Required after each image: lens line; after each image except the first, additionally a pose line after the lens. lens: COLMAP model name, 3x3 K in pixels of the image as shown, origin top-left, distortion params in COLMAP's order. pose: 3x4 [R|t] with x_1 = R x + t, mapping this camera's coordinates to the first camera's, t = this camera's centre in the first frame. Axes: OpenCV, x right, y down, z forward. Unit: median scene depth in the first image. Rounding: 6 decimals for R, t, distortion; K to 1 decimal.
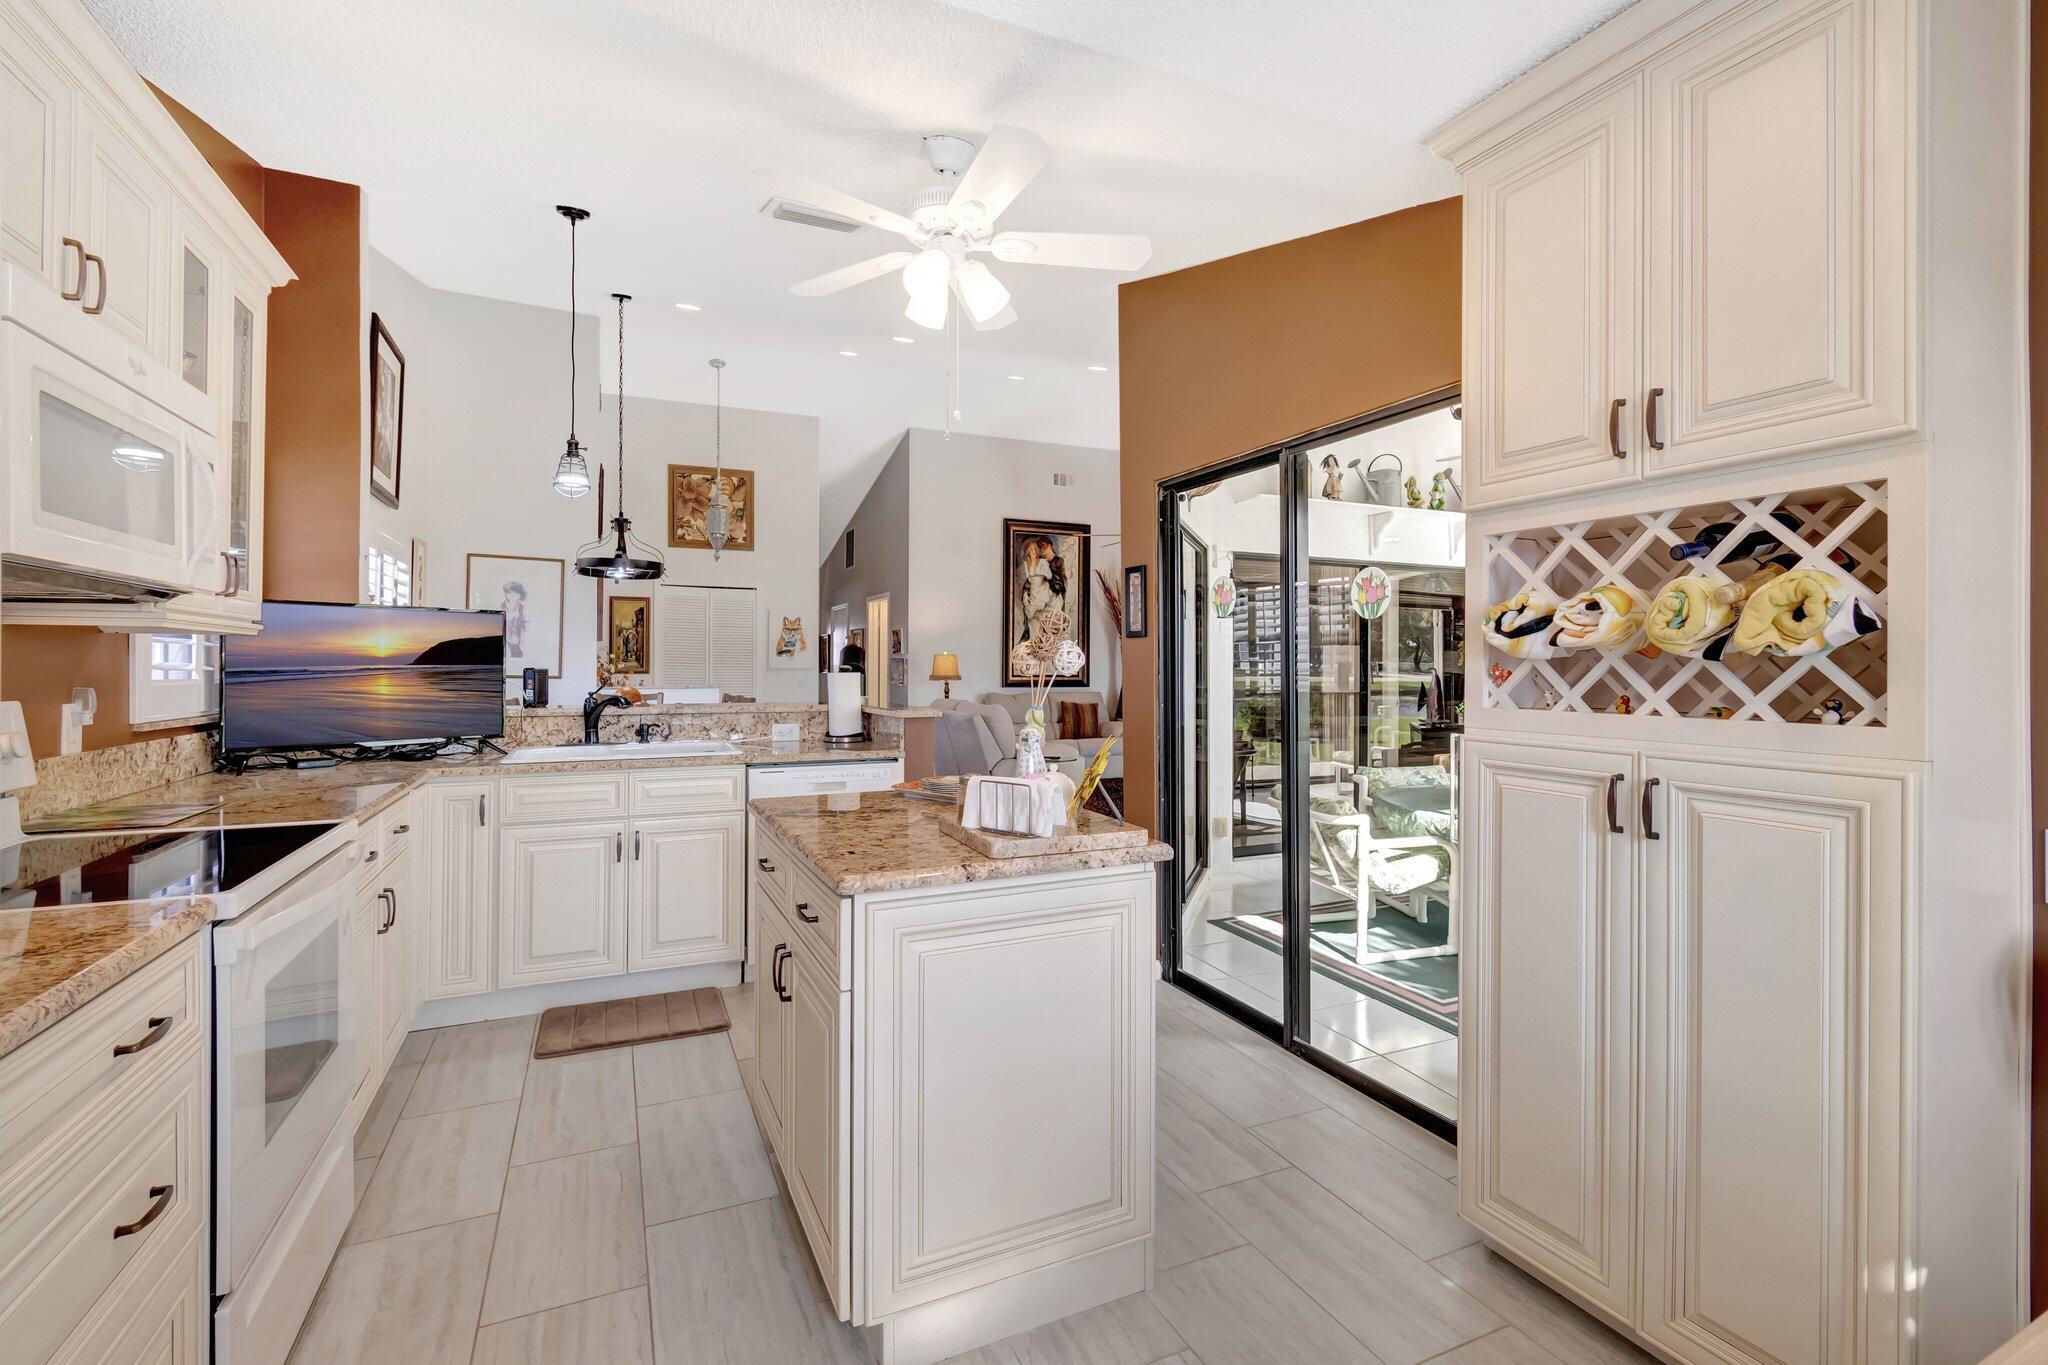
lens RADIAL K [[910.5, 0, 1006.5], [0, 910.5, 659.0], [0, 0, 1]] dist [0.002418, -0.000831]
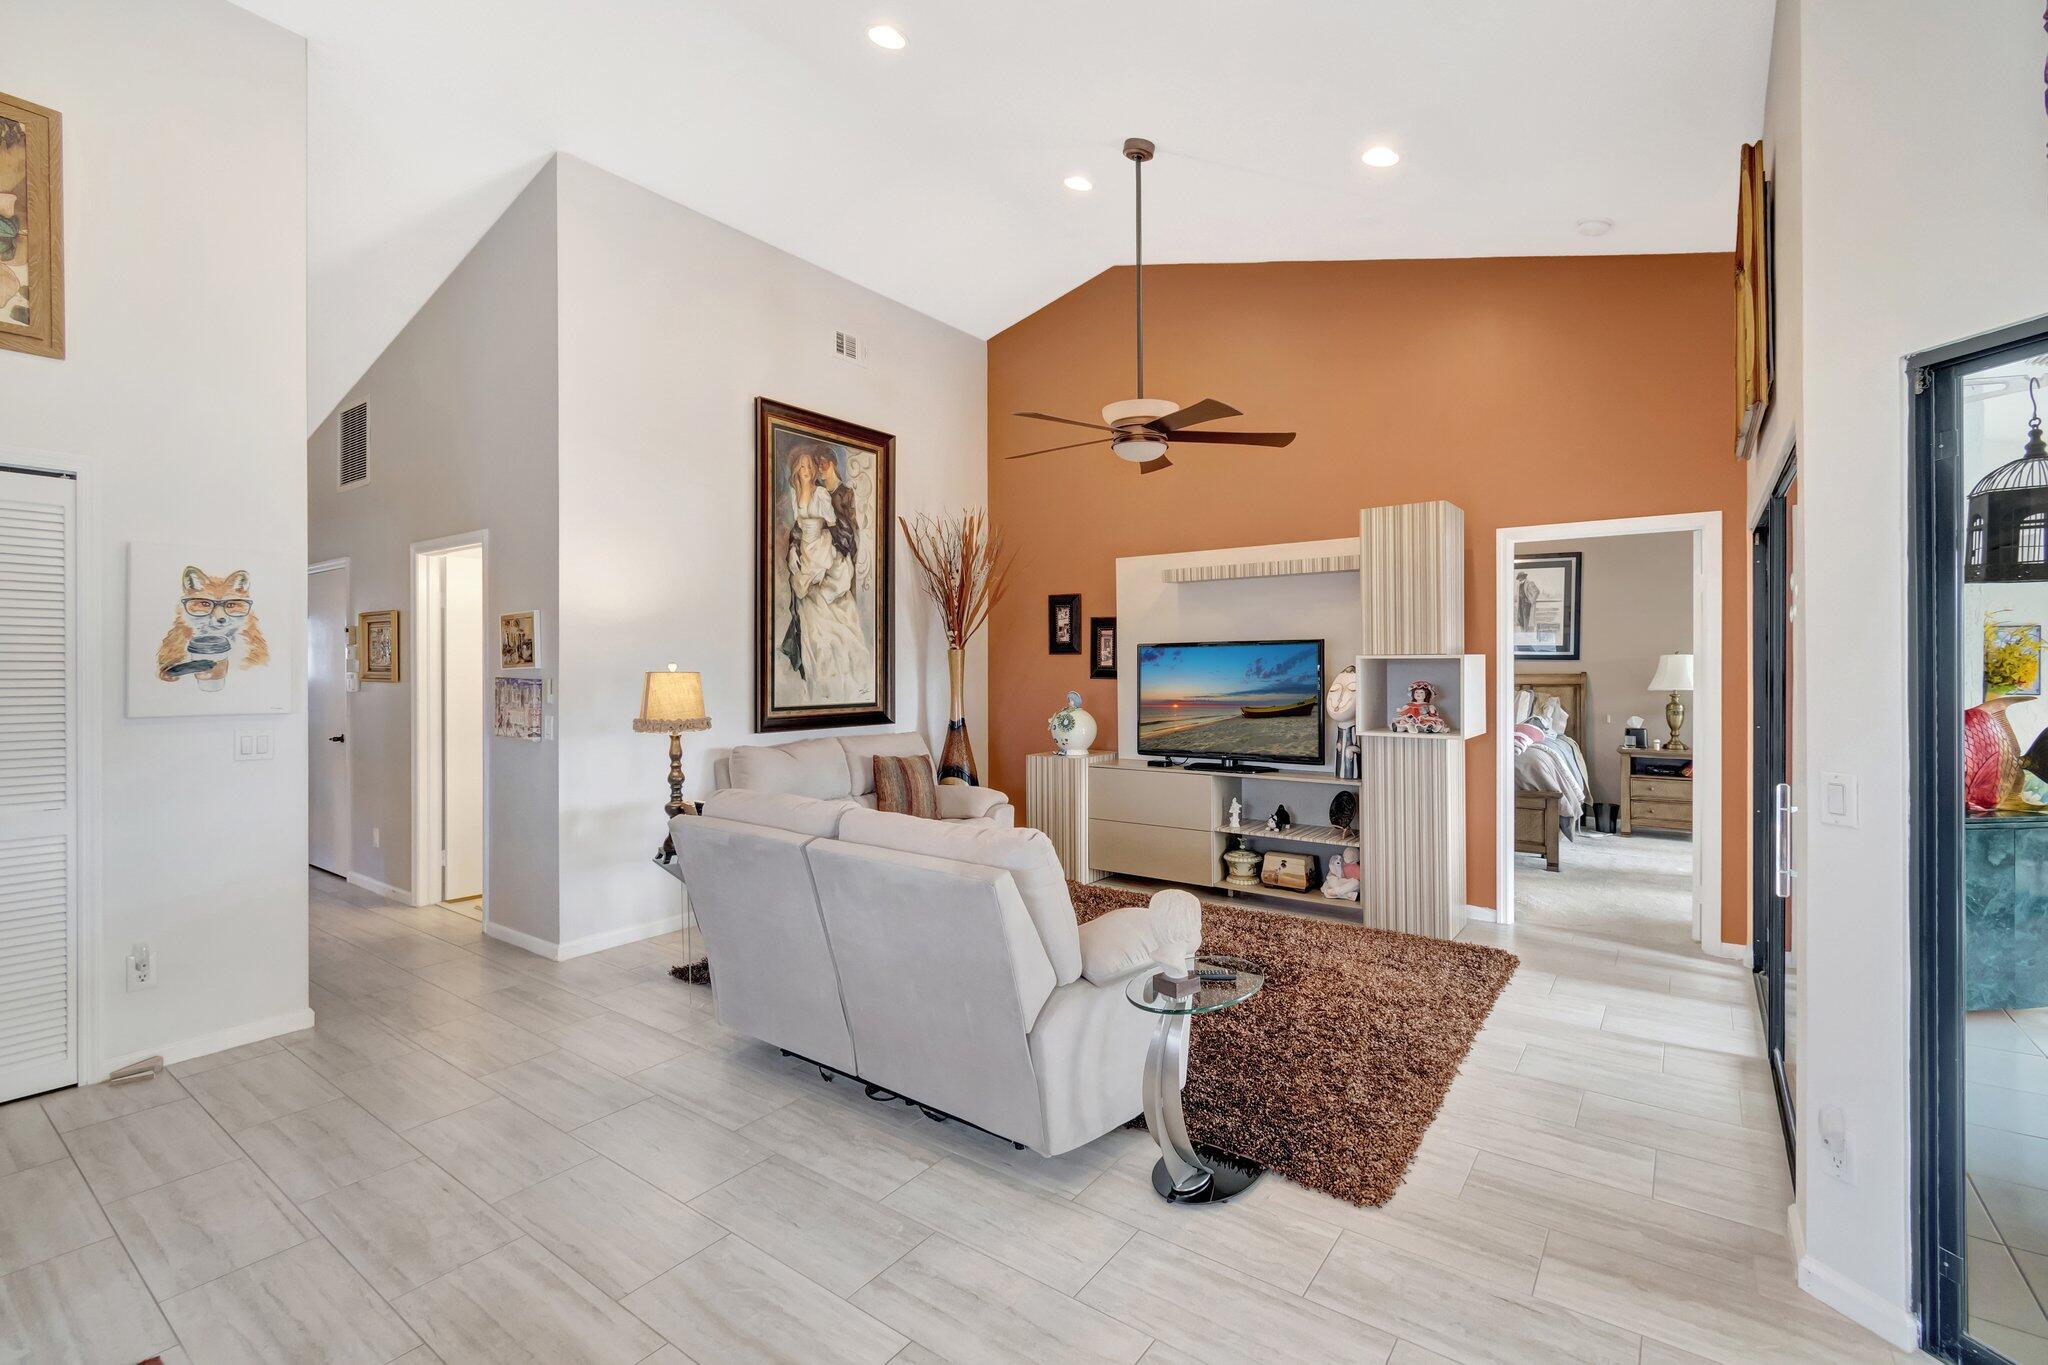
lens RADIAL K [[910.5, 0, 1020.9], [0, 910.5, 673.4], [0, 0, 1]] dist [0.002418, -0.000831]
pose [[0.865454, -0.009878, 0.500891, -0.194213], [0.001423, 0.999850, 0.017260, -0.014890], [-0.500986, -0.014225, 0.865339, 0.724999]]
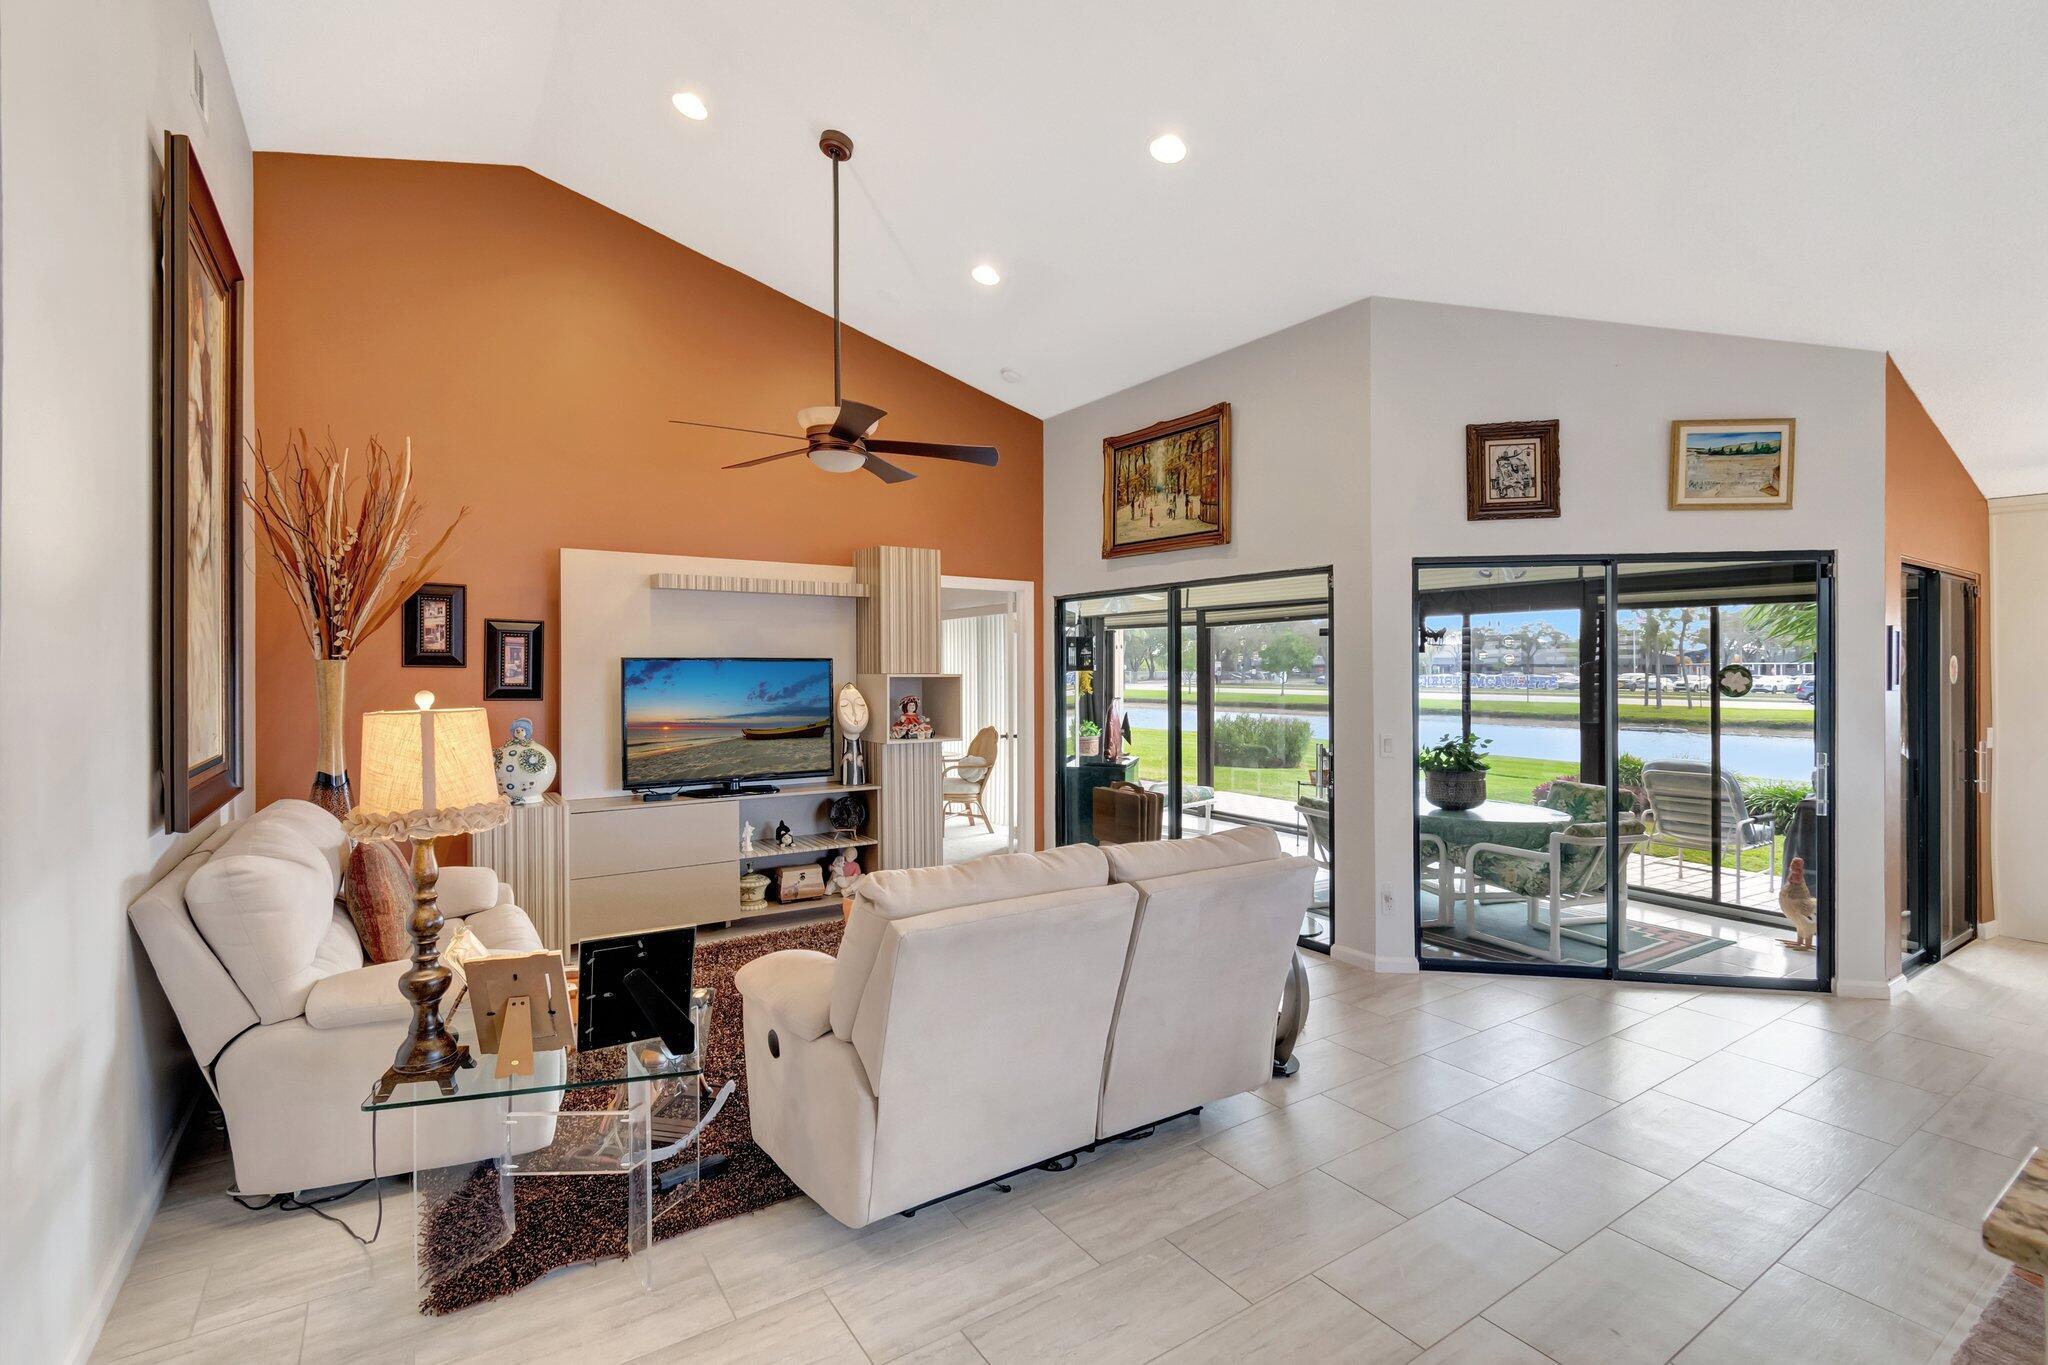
lens RADIAL K [[910.5, 0, 1017.8], [0, 910.5, 685.7], [0, 0, 1]] dist [0.002418, -0.000831]
pose [[-0.173384, -0.018744, 0.984676, -0.418519], [-0.010891, 0.999794, 0.017114, -0.021049], [-0.984794, -0.007757, -0.173553, 1.217887]]
